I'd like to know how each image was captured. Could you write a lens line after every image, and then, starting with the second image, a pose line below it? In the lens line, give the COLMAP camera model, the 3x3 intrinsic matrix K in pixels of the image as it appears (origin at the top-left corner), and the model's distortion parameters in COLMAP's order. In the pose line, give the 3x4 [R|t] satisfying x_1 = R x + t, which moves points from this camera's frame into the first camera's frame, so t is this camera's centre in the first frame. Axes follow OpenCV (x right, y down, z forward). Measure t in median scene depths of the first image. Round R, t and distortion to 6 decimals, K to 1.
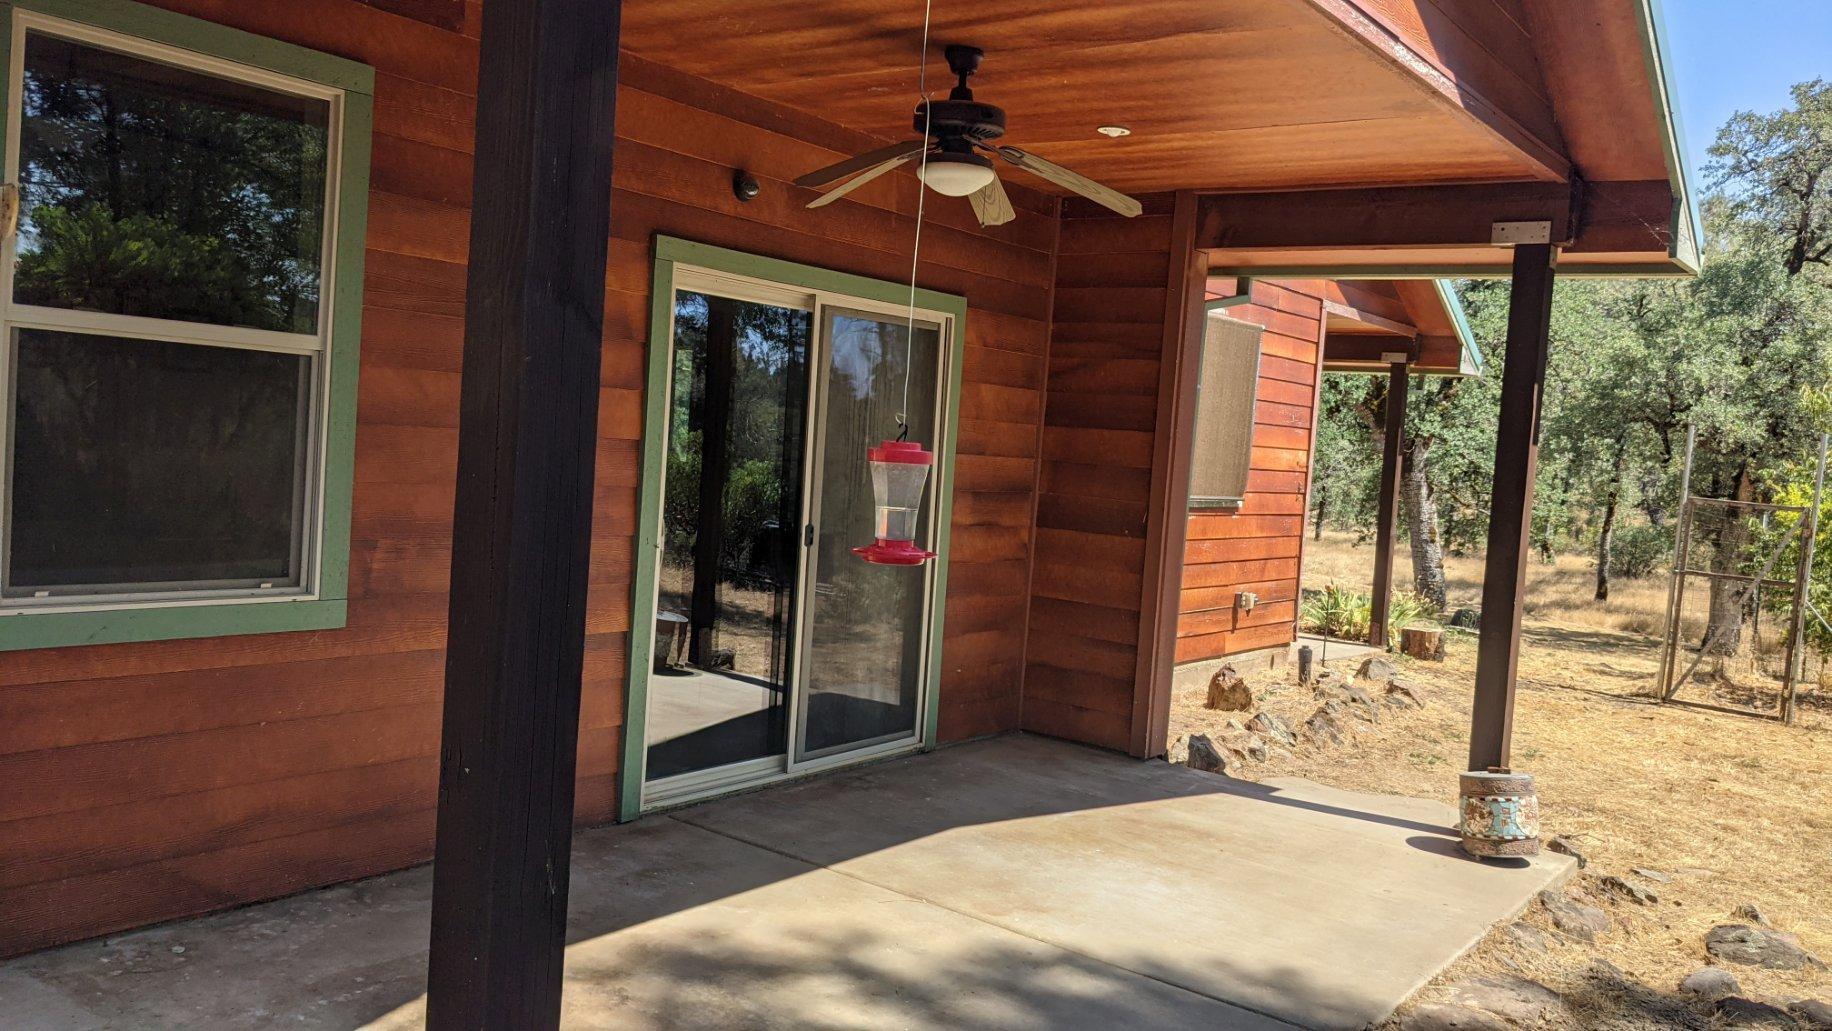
lens RADIAL K [[1359.5, 0, 917.0], [0, 1359.5, 486.1], [0, 0, 1]] dist [0.072112, -0.062817]
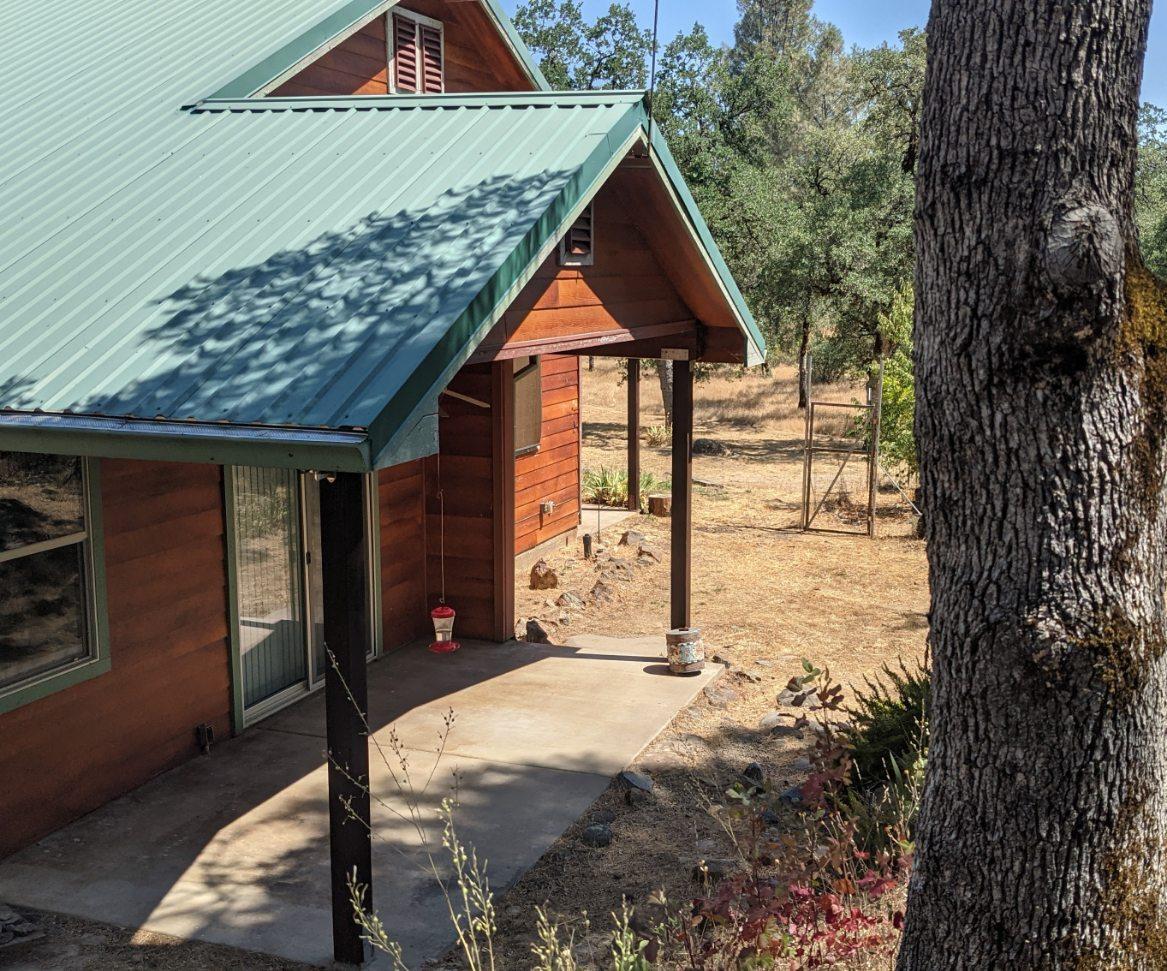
lens RADIAL K [[1360.3, 0, 583.5], [0, 1360.3, 485.5], [0, 0, 1]] dist [0.214656, -0.408387]
pose [[0.957468, -0.122938, 0.261038, -0.150515], [0.082095, 0.983369, 0.162006, -0.245431], [-0.276614, -0.133685, 0.951637, -0.599109]]
